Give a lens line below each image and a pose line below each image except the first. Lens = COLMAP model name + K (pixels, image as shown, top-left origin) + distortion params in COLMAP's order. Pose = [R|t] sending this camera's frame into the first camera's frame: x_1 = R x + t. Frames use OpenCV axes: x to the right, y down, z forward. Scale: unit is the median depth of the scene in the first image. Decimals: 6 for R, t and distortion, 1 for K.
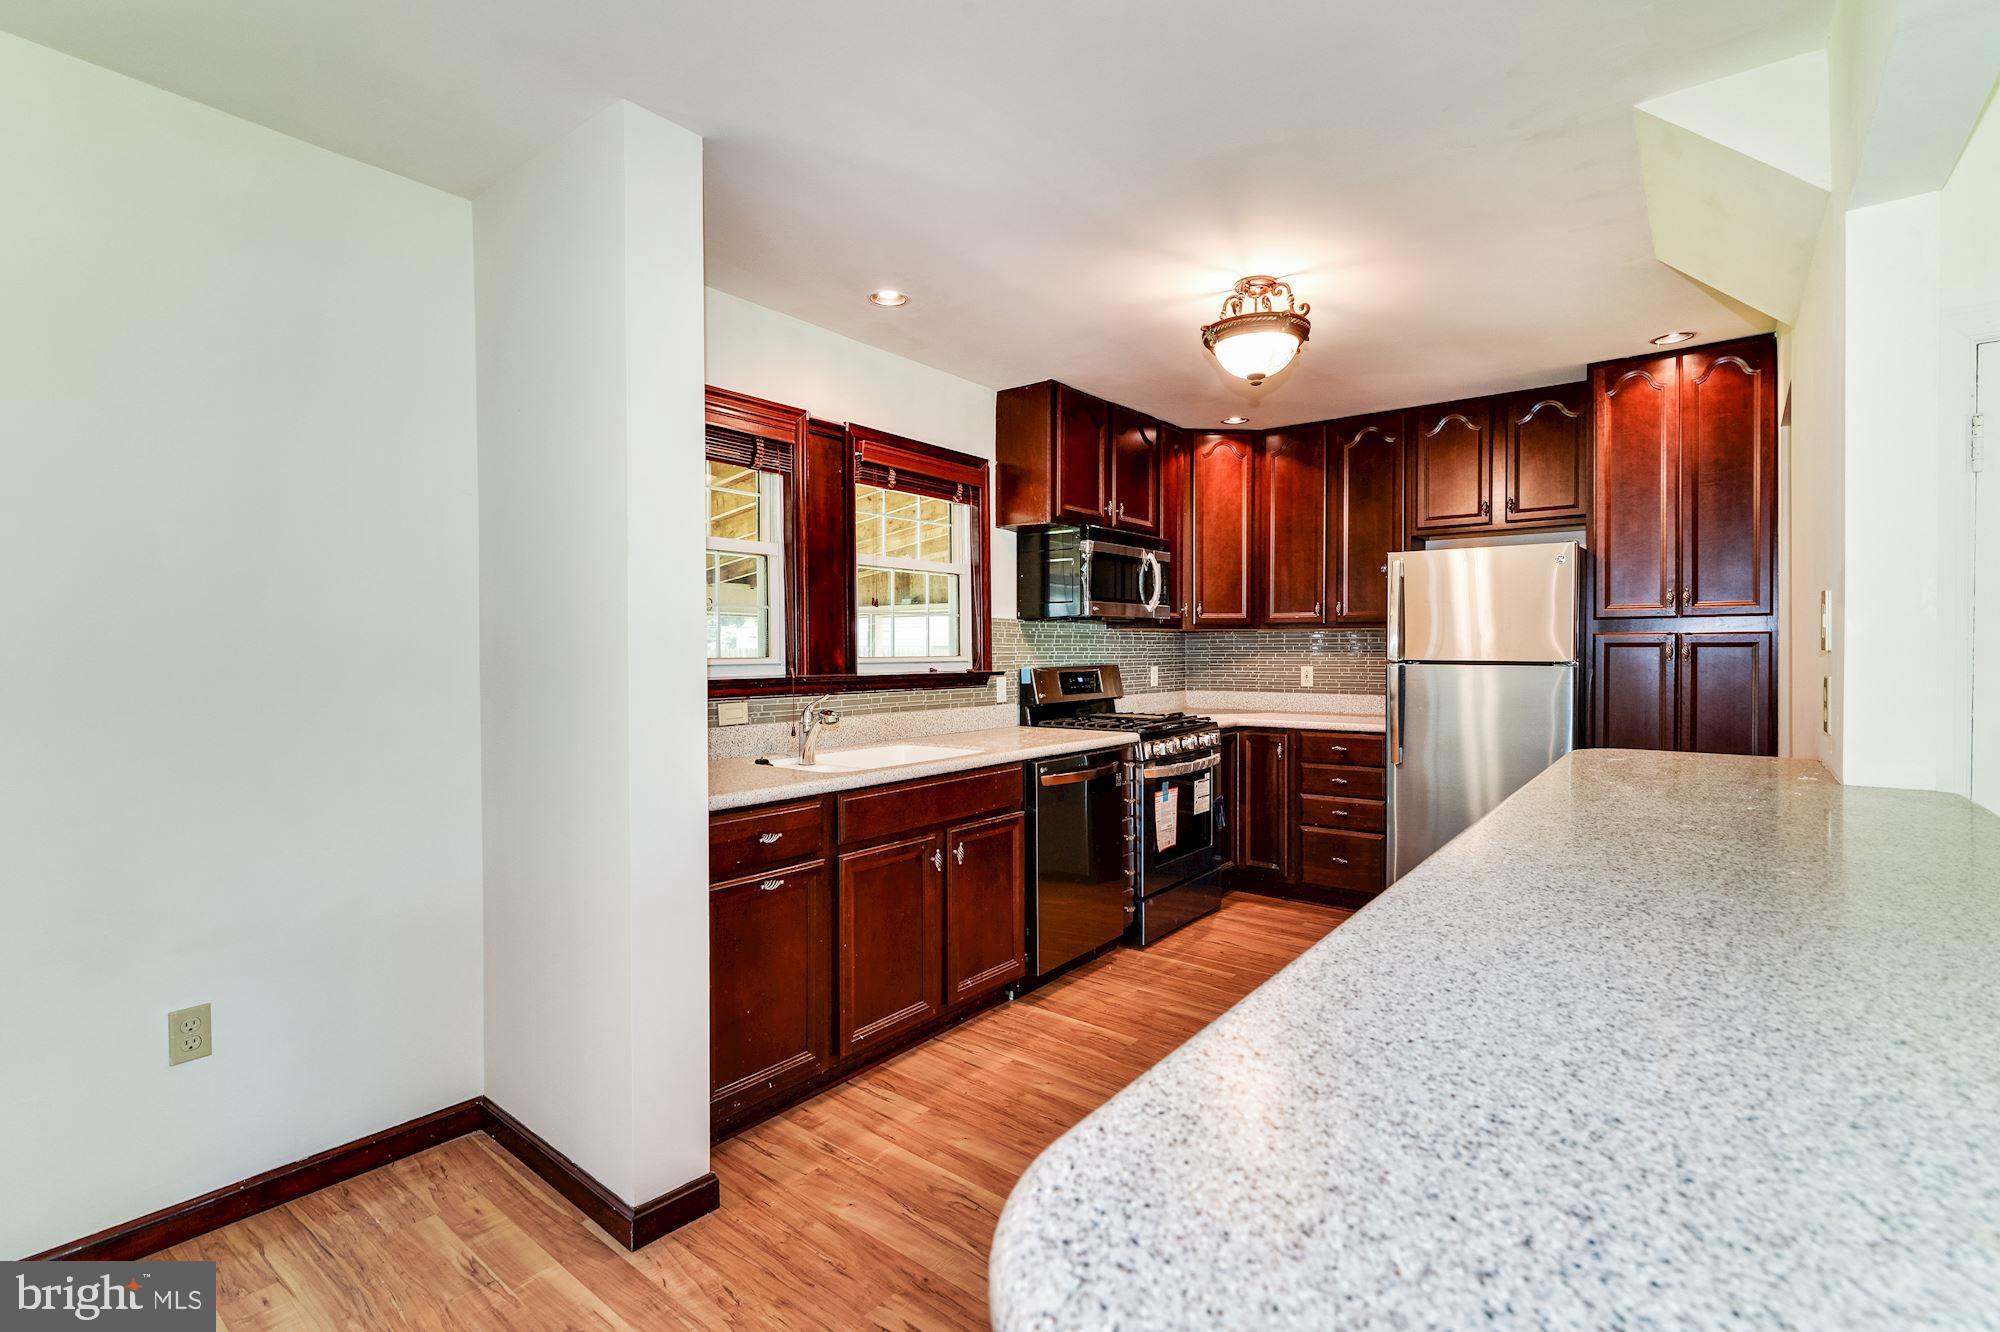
lens RADIAL K [[927.7, 0, 1003.7], [0, 927.7, 658.2], [0, 0, 1]] dist [-0.005198, 0.002470]
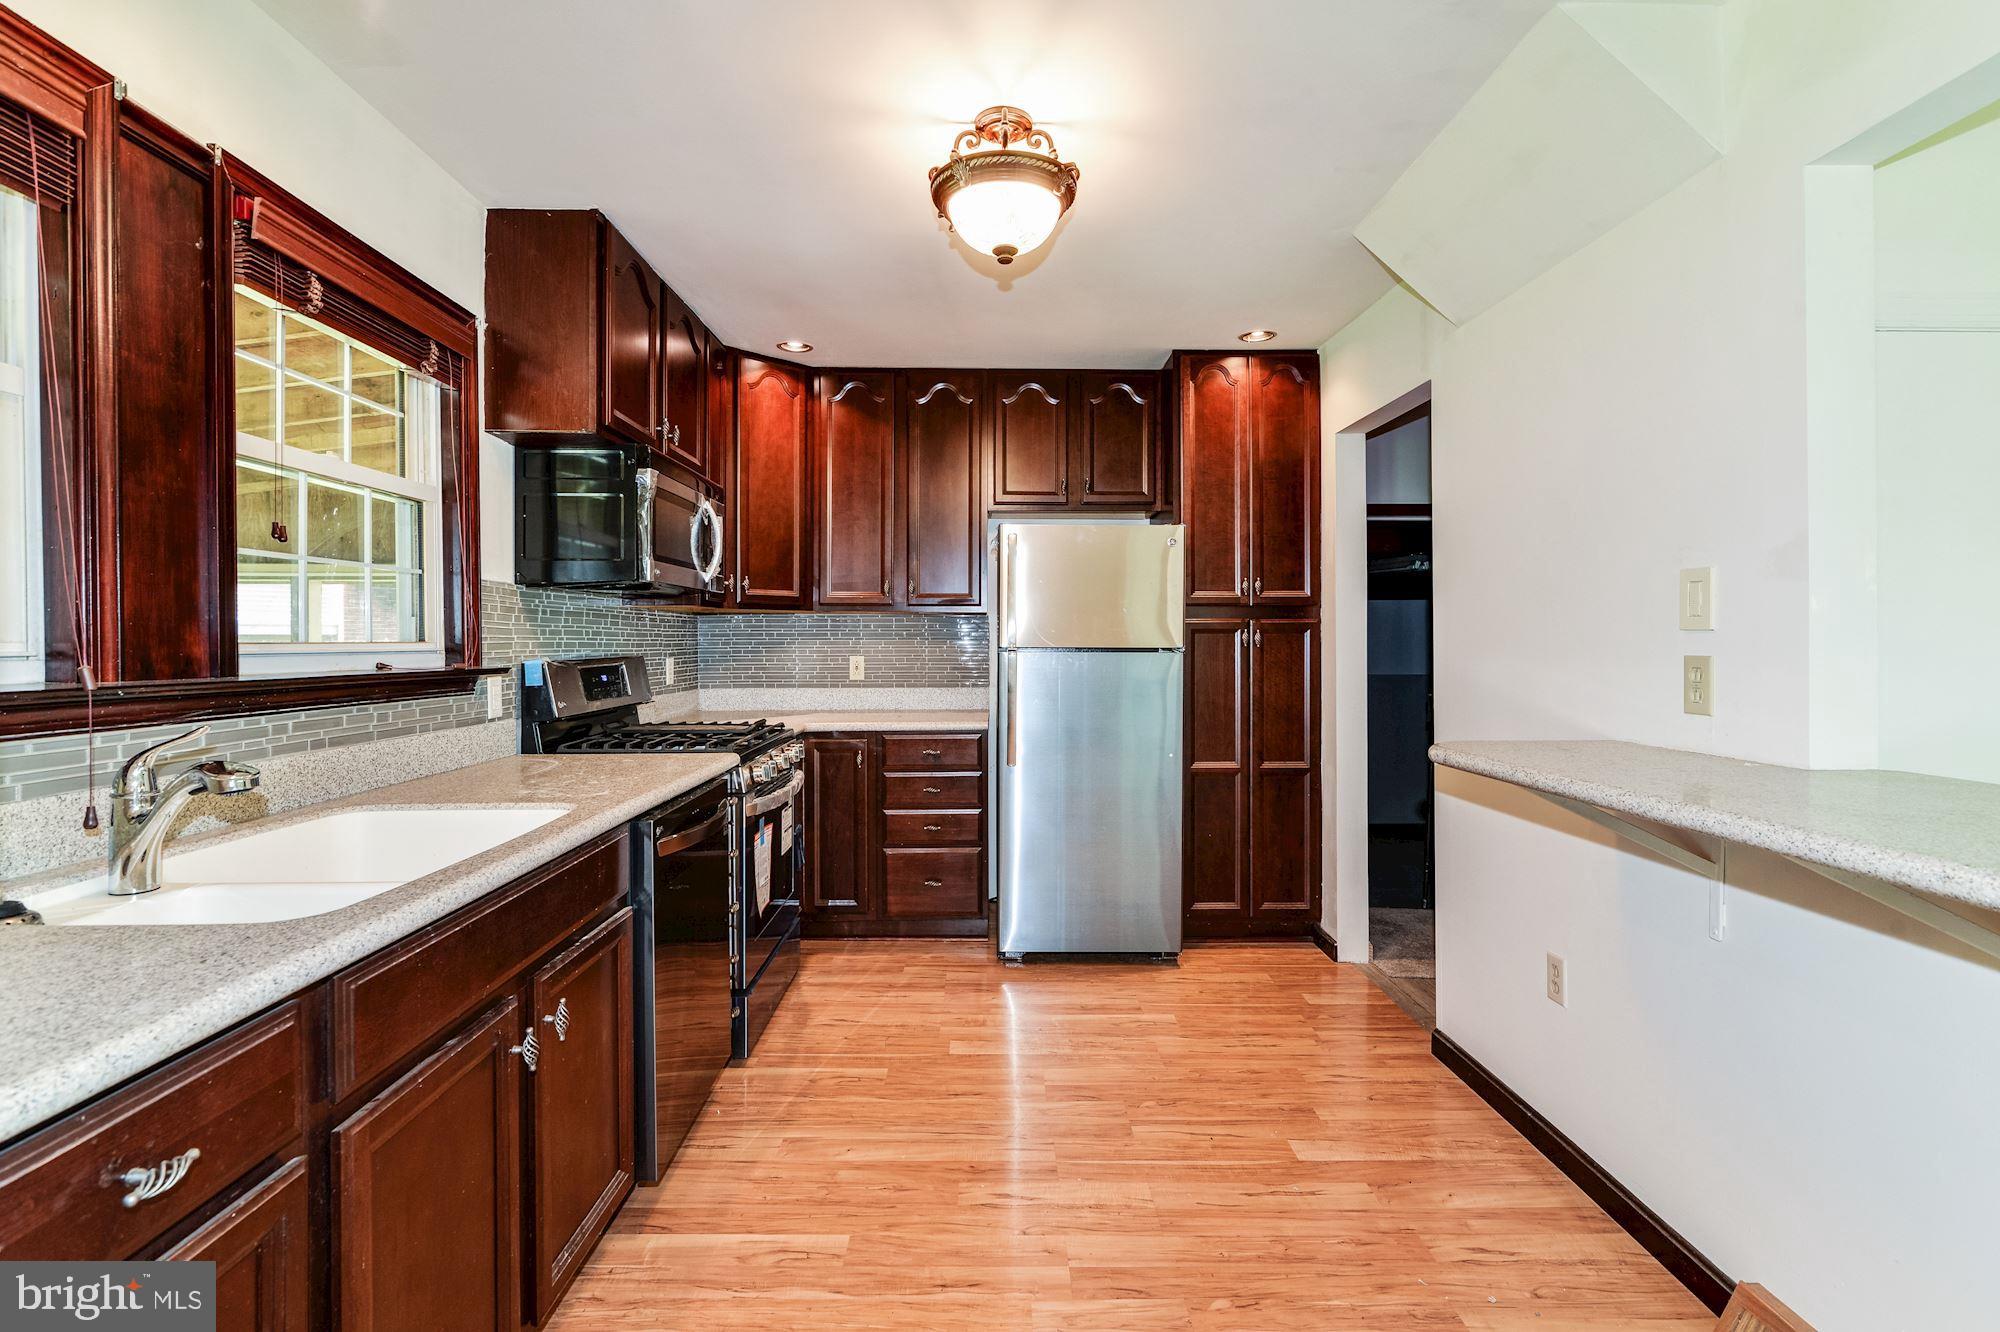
lens RADIAL K [[927.7, 0, 1007.6], [0, 927.7, 642.1], [0, 0, 1]] dist [-0.005198, 0.002470]
pose [[0.774983, -0.002286, 0.631978, -0.136355], [0.009531, 0.999922, -0.008071, 0.005609], [-0.631910, 0.012279, 0.774944, 0.335871]]
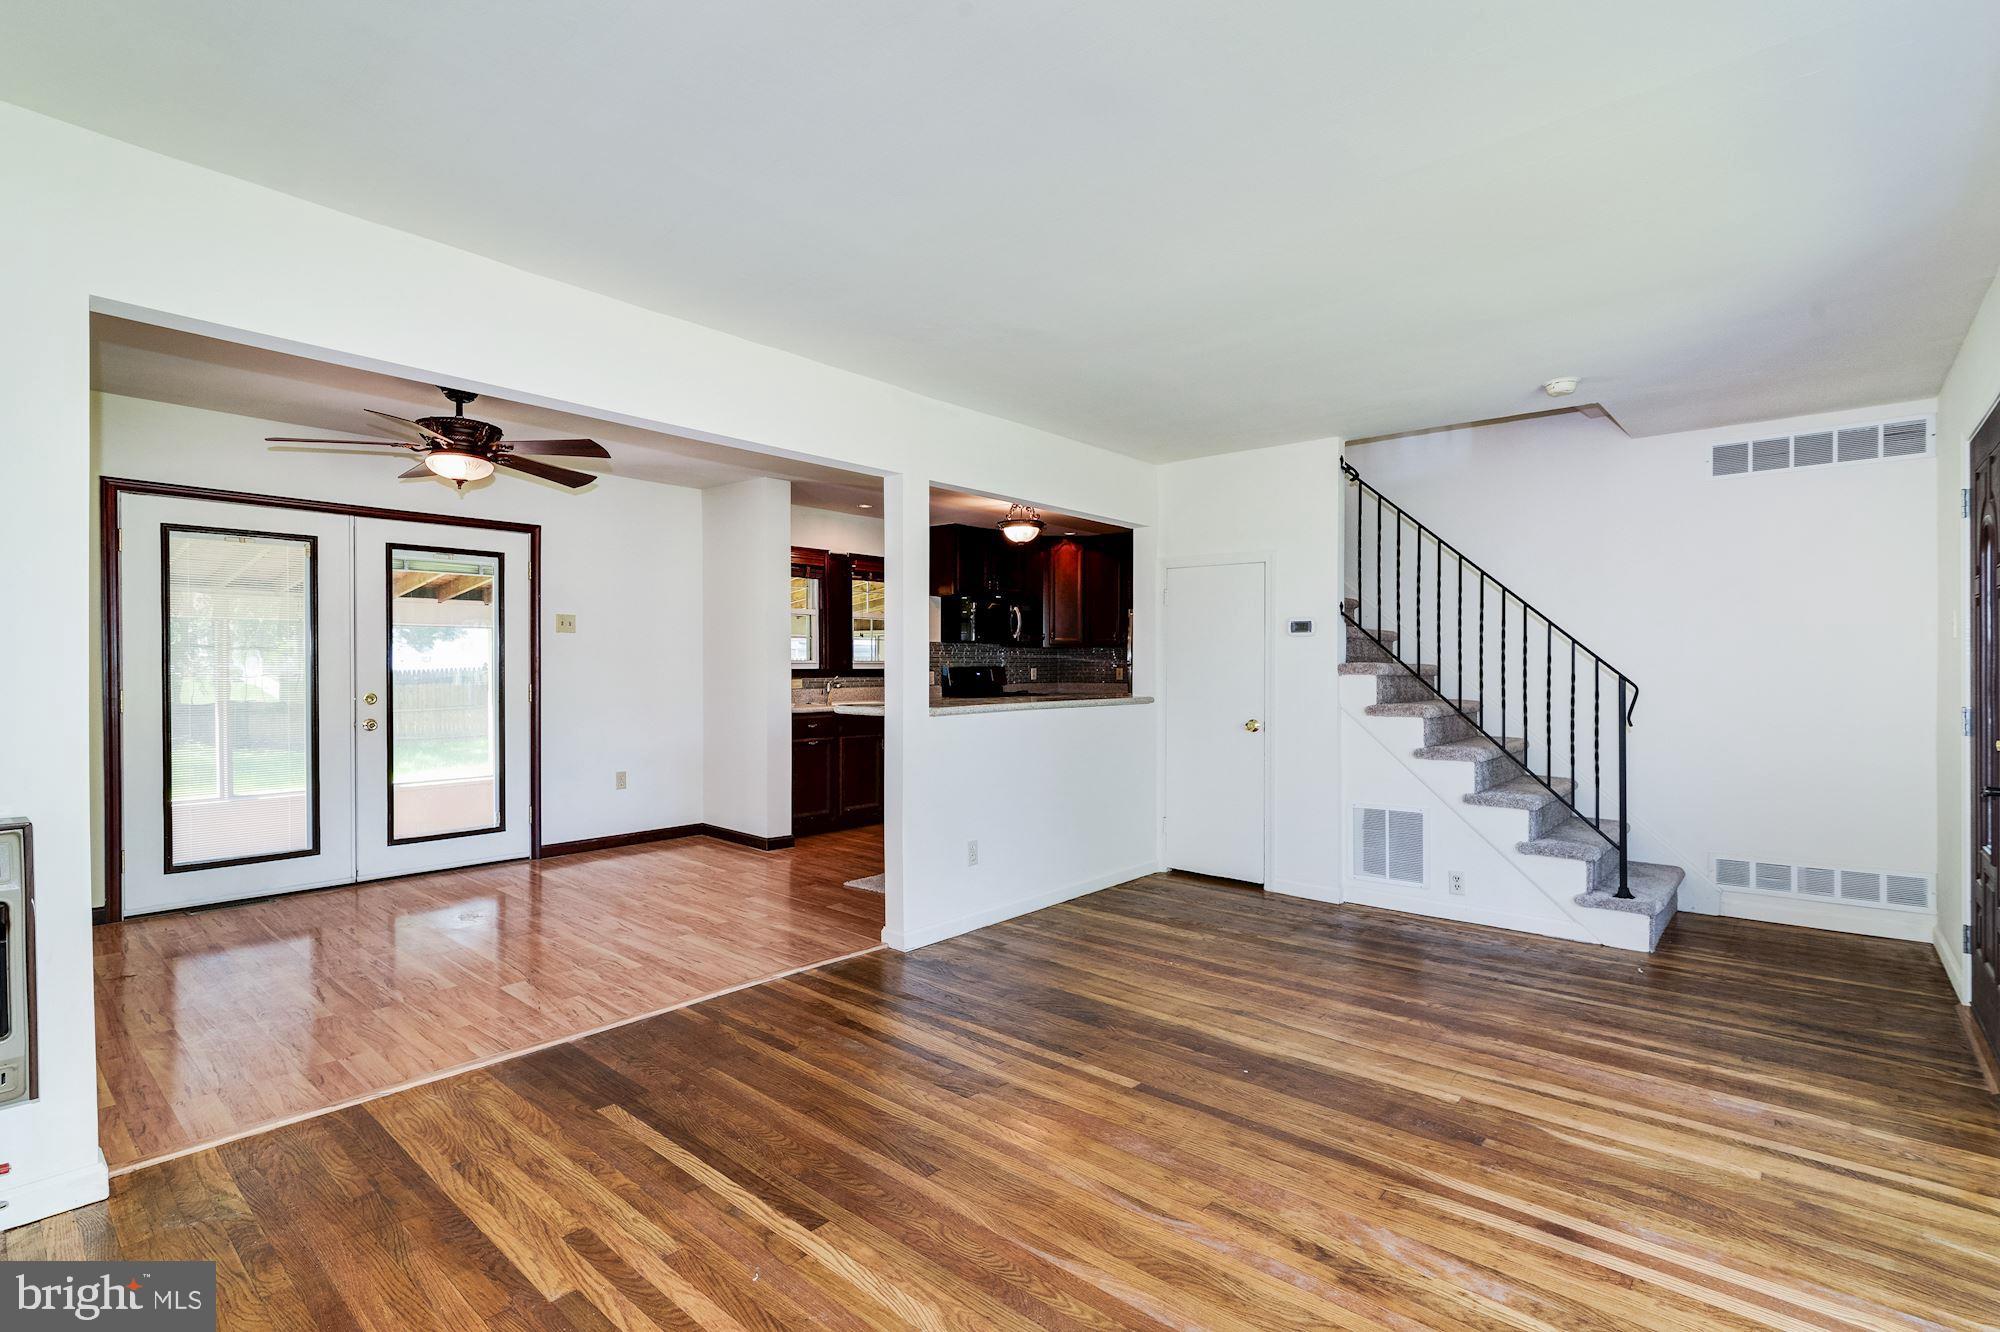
lens RADIAL K [[927.7, 0, 1004.7], [0, 927.7, 662.7], [0, 0, 1]] dist [-0.005198, 0.002470]
pose [[0.999024, -0.000356, -0.044166, 0.259785], [-0.000347, 0.999873, -0.015904, 0.033851], [0.044166, 0.015903, 0.998898, -1.019703]]
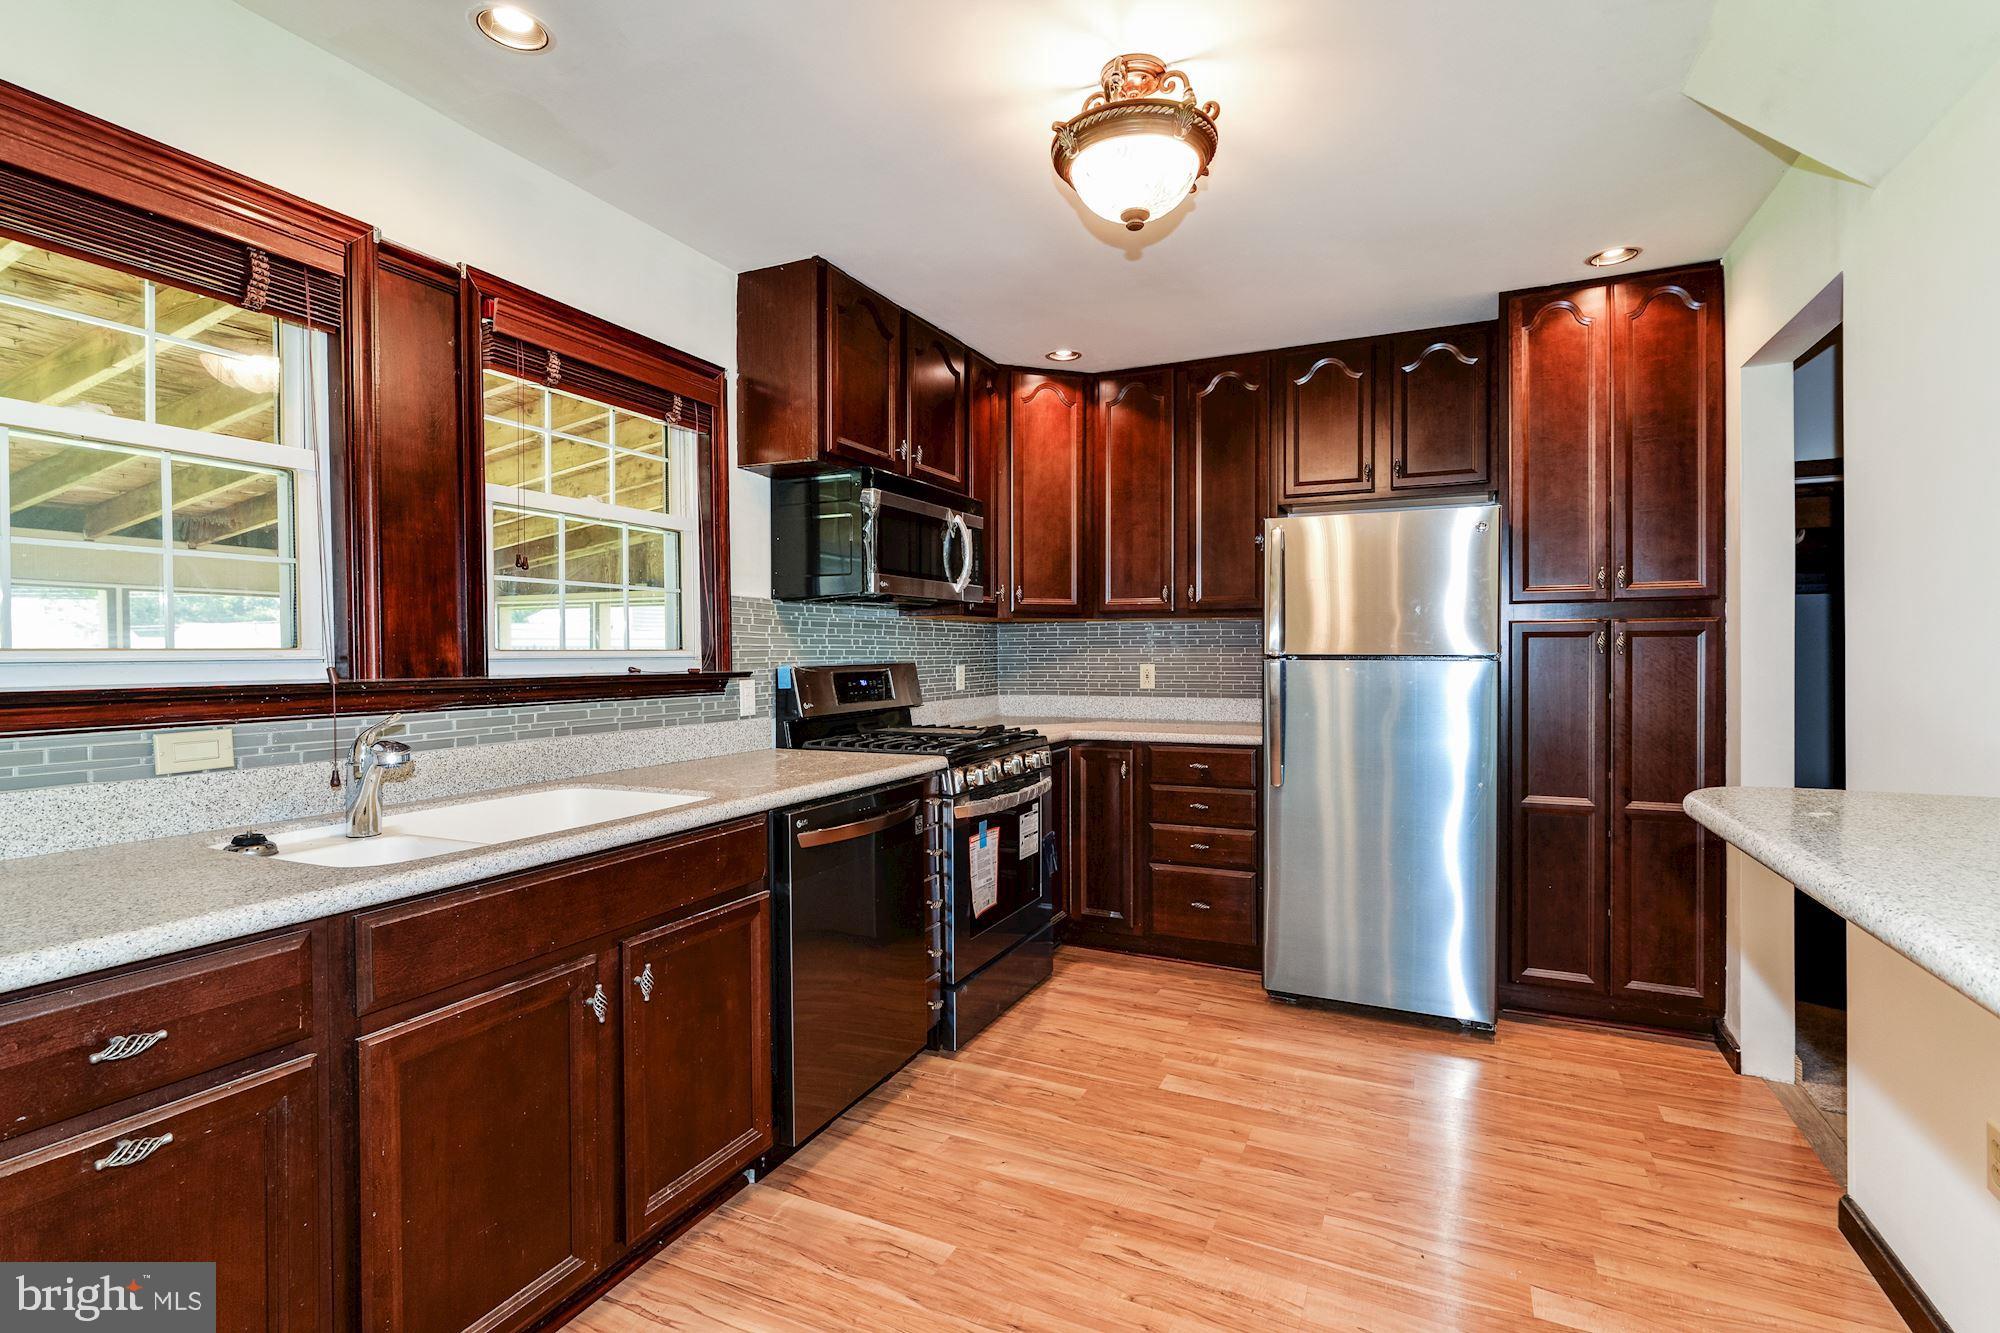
lens RADIAL K [[927.7, 0, 1015.5], [0, 927.7, 661.3], [0, 0, 1]] dist [-0.005198, 0.002470]
pose [[0.974822, -0.007514, 0.222856, 0.039178], [0.008131, 0.999965, -0.001852, 0.009073], [-0.222834, 0.003617, 0.974850, 0.289176]]
